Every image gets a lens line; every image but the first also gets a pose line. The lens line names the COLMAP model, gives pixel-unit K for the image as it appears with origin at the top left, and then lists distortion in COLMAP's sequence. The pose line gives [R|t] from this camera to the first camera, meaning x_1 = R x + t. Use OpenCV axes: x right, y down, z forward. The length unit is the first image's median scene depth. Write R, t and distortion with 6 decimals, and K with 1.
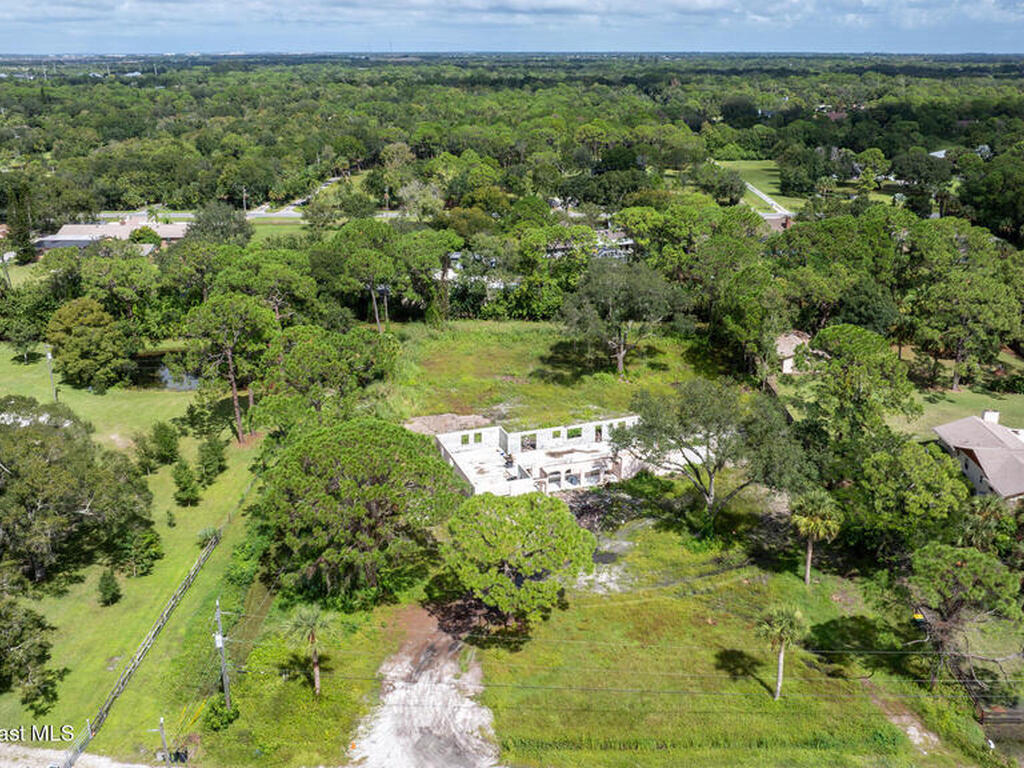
lens RADIAL K [[963.7, 0, 525.0], [0, 963.7, 380.5], [0, 0, 1]] dist [0.005061, -0.120307]
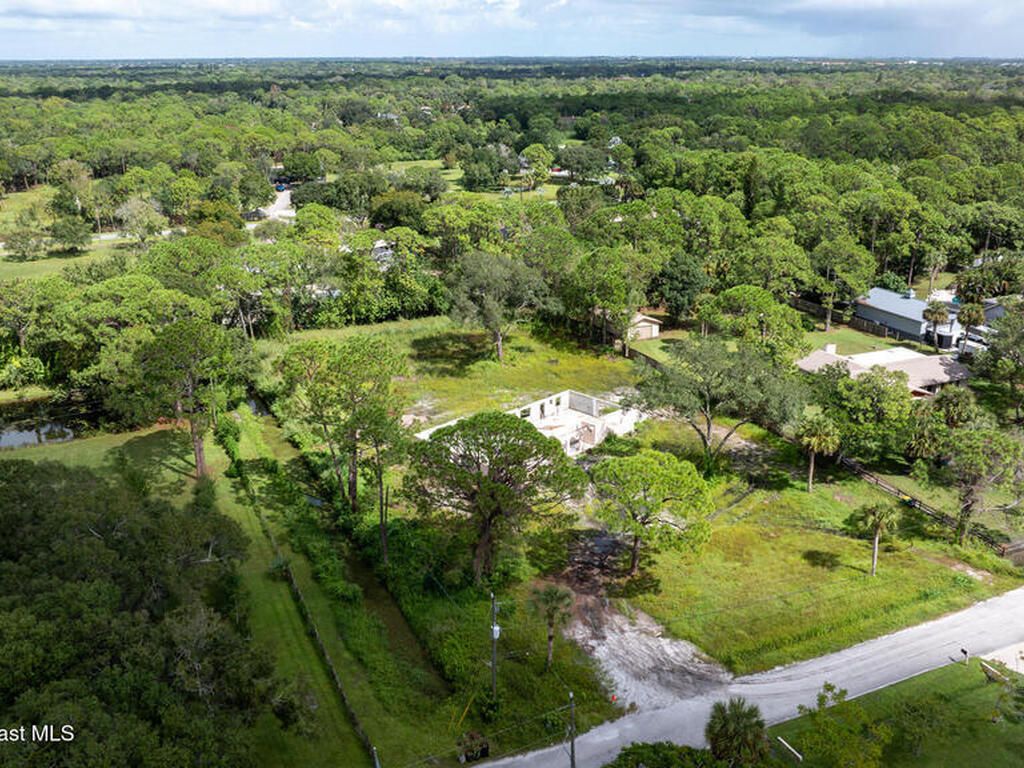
lens RADIAL K [[963.7, 0, 525.0], [0, 963.7, 380.5], [0, 0, 1]] dist [0.005061, -0.120307]
pose [[0.902316, -0.139124, 0.408008, -0.411885], [0.141275, 0.989654, 0.025024, -0.009123], [-0.407268, 0.035061, 0.912635, 0.024724]]
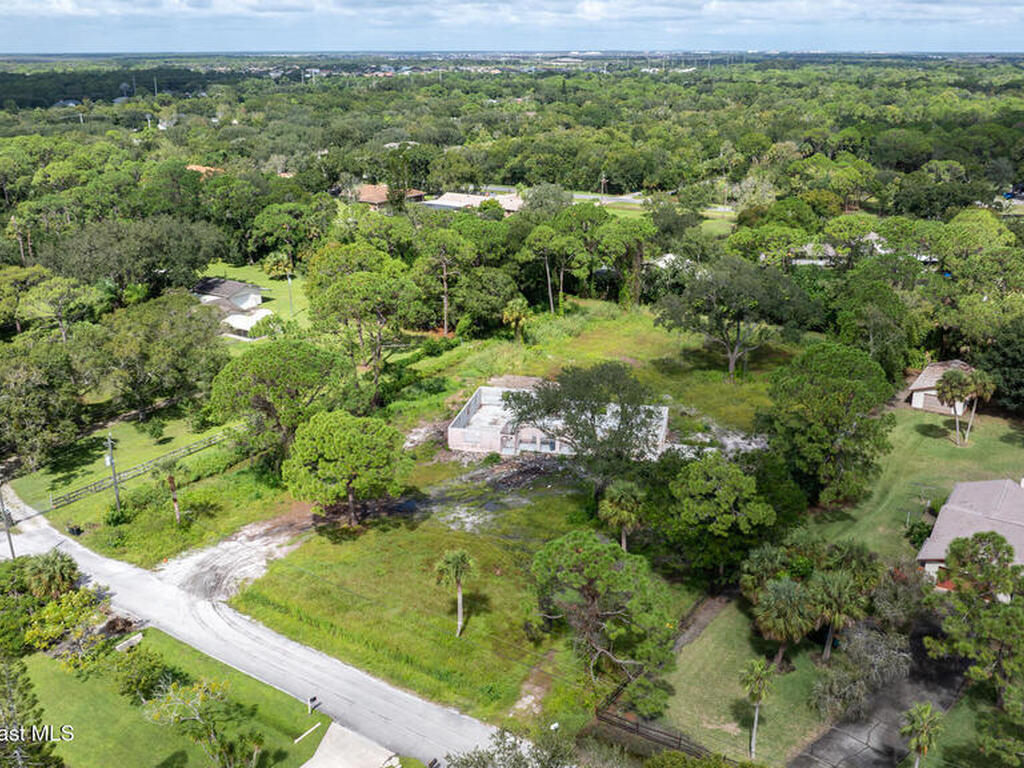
lens RADIAL K [[963.7, 0, 525.0], [0, 963.7, 380.5], [0, 0, 1]] dist [0.005061, -0.120307]
pose [[0.843229, 0.175813, -0.507991, 0.556975], [-0.175134, 0.983294, 0.049602, -0.016316], [0.508225, 0.047141, 0.859933, 0.049905]]
